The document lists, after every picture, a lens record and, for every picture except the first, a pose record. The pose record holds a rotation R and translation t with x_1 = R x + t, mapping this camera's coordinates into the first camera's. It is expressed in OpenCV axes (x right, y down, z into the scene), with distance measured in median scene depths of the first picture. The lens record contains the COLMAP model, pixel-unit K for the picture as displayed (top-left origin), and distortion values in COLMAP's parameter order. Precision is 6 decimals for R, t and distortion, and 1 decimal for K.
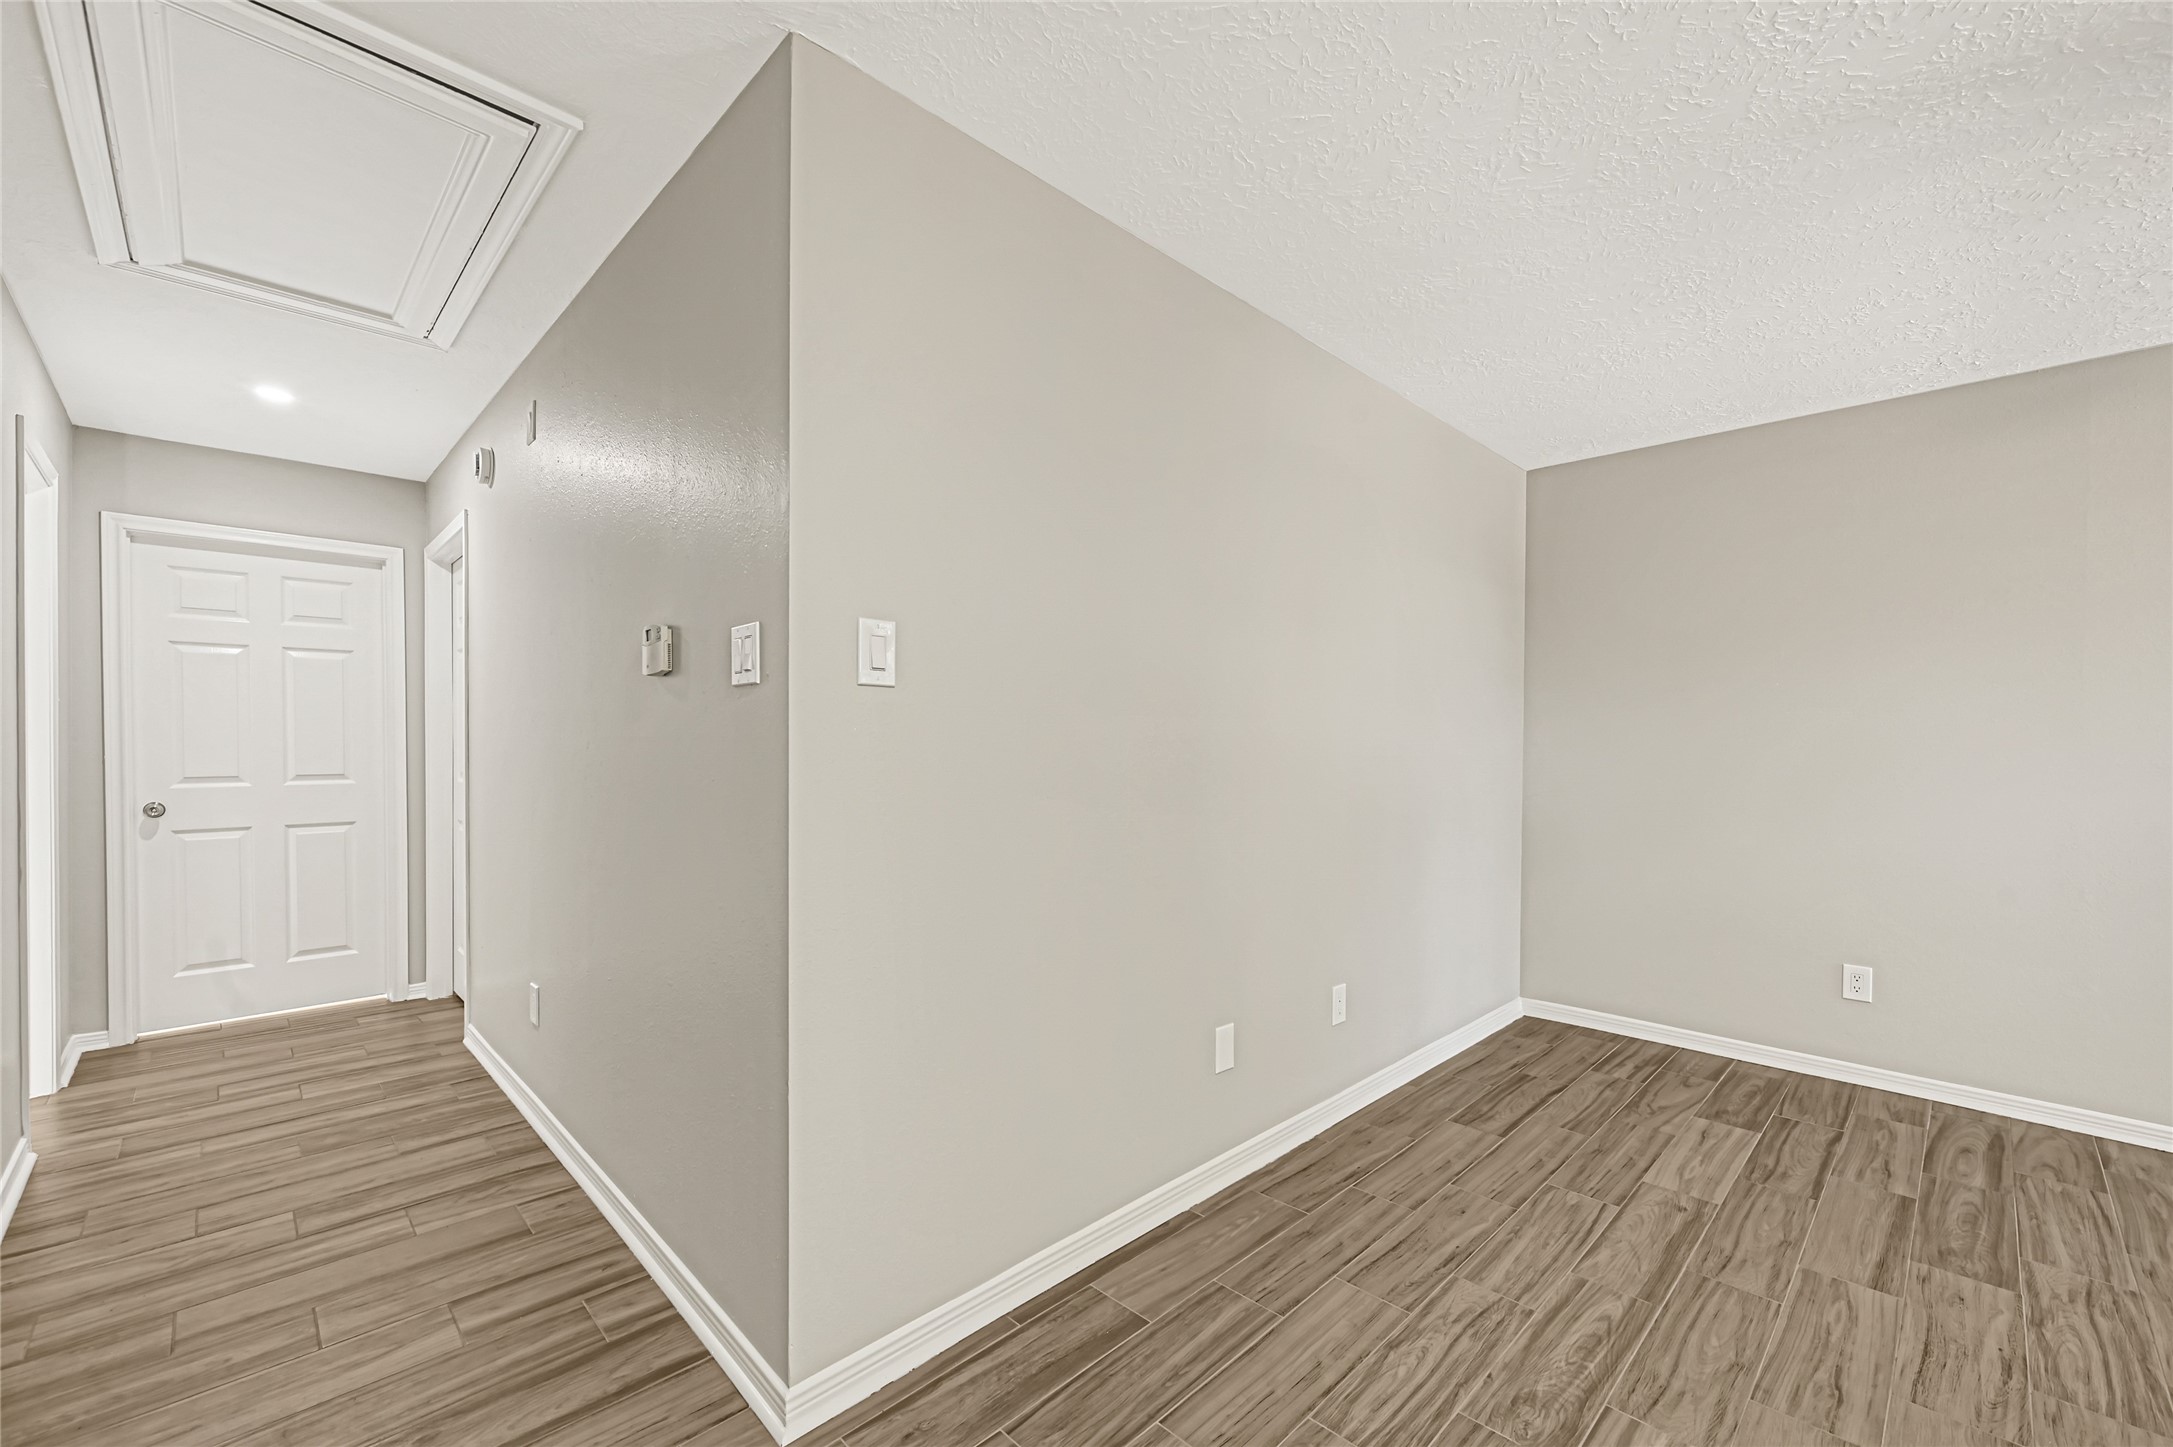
lens RADIAL K [[886.9, 0, 1094.8], [0, 886.9, 738.9], [0, 0, 1]] dist [-0.000003, 0.000120]
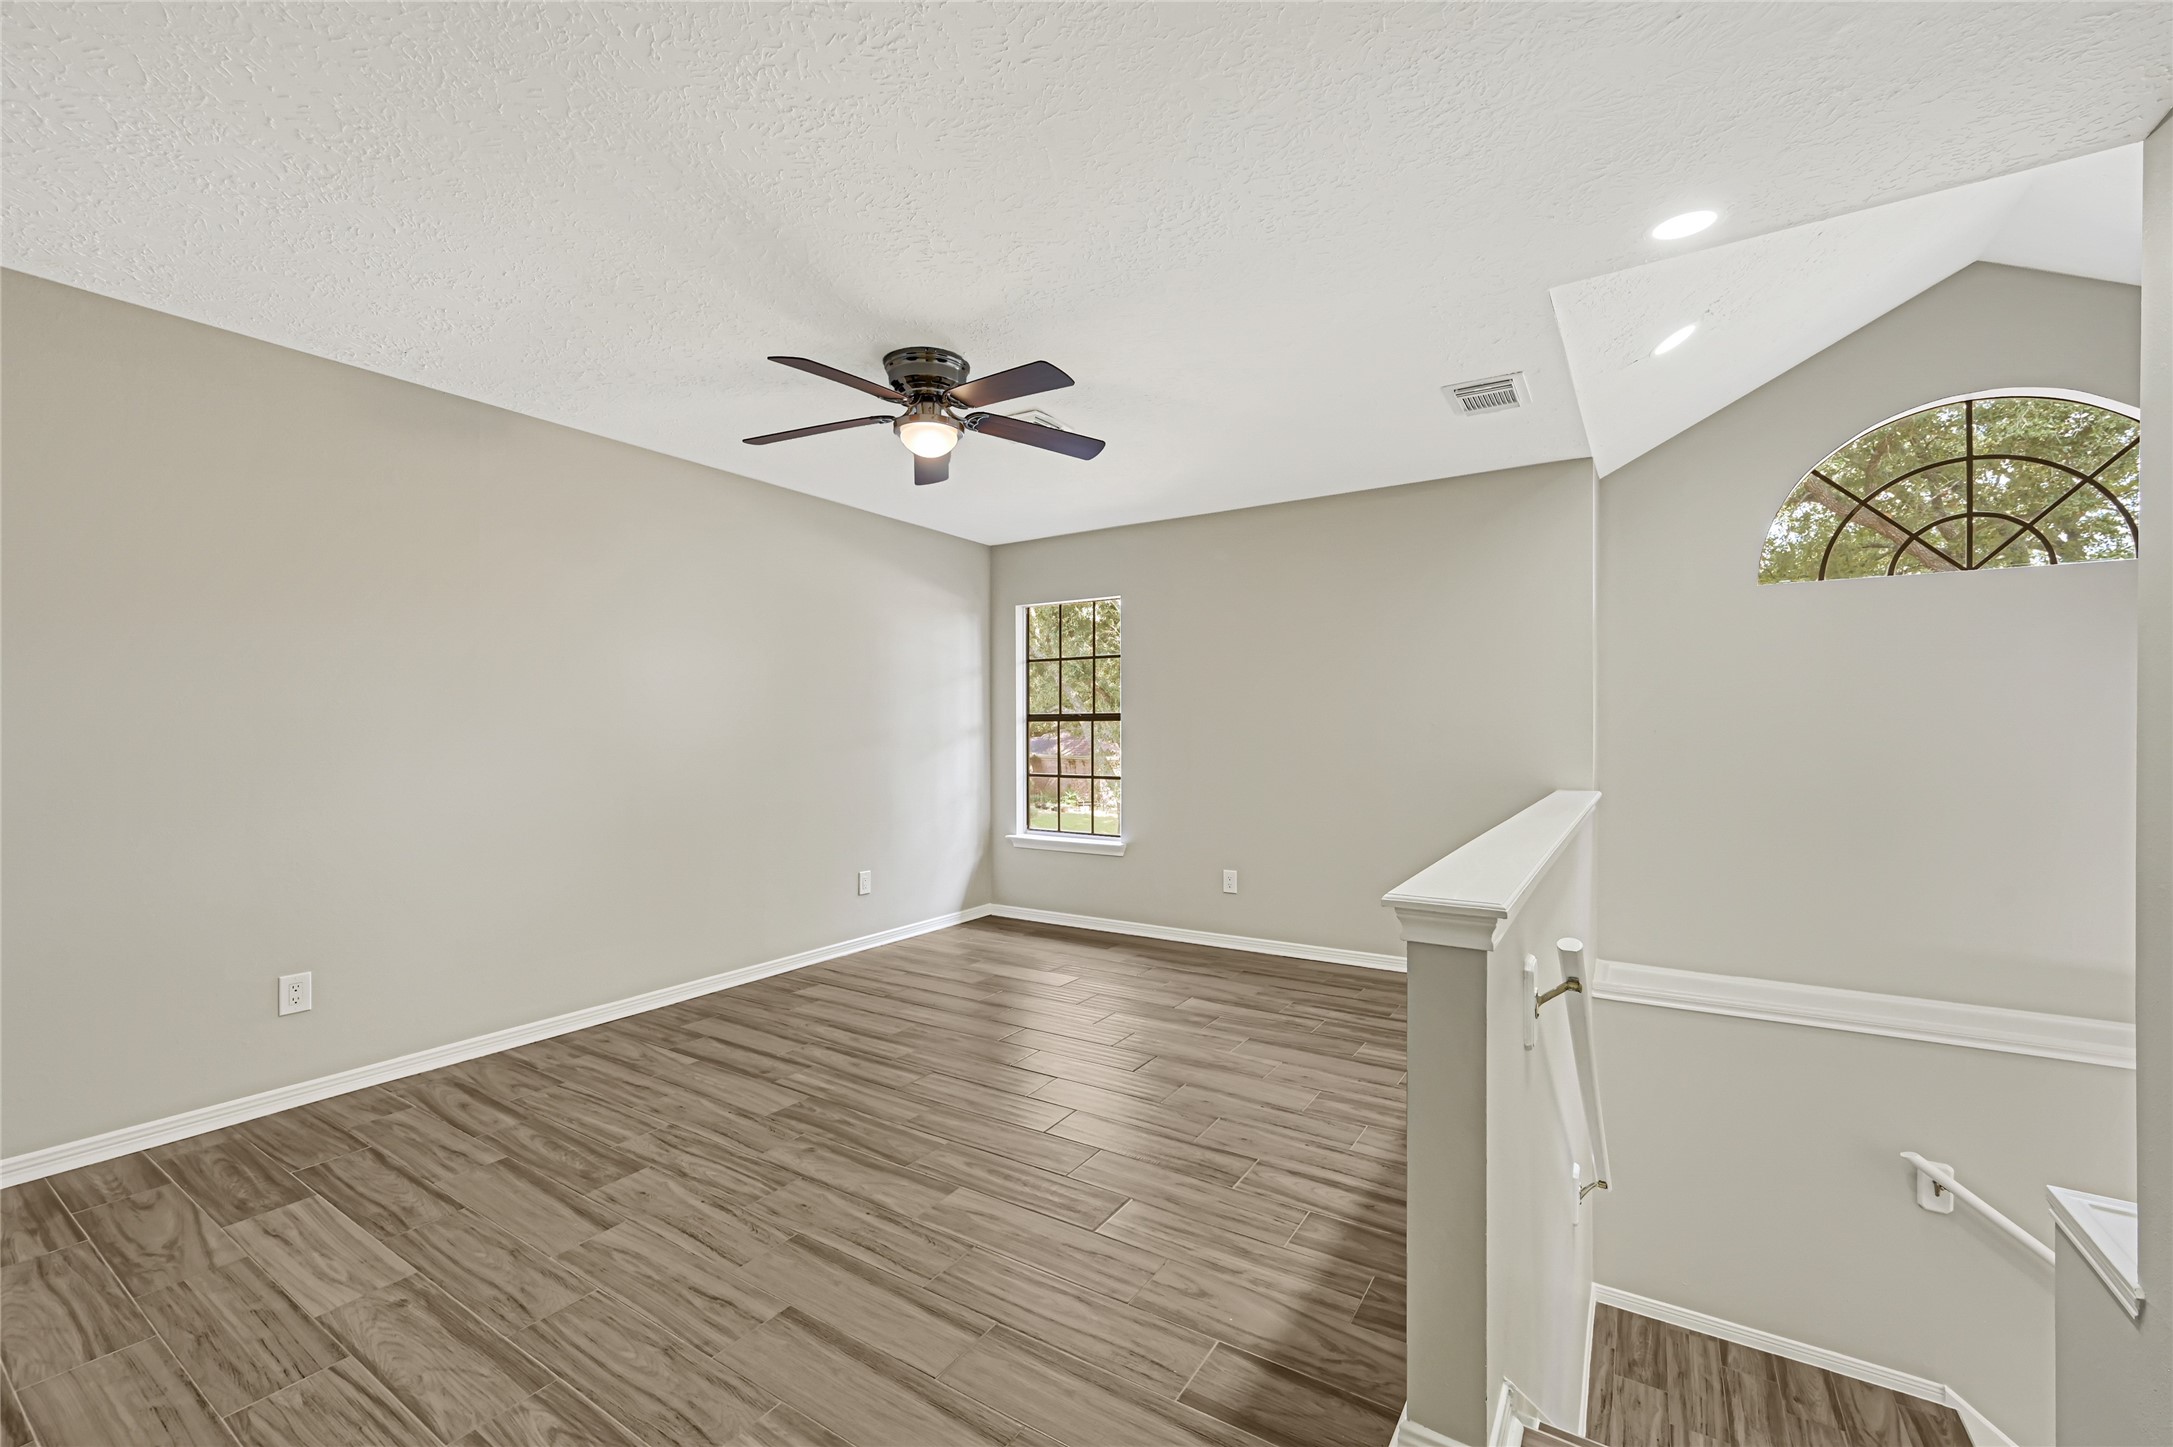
lens RADIAL K [[886.9, 0, 1091.1], [0, 886.9, 722.2], [0, 0, 1]] dist [-0.000003, 0.000120]
pose [[-0.221588, 0.004314, 0.975131, -0.258023], [-0.003130, 0.999982, -0.005135, 0.004620], [-0.975135, -0.004190, -0.221570, 0.555674]]
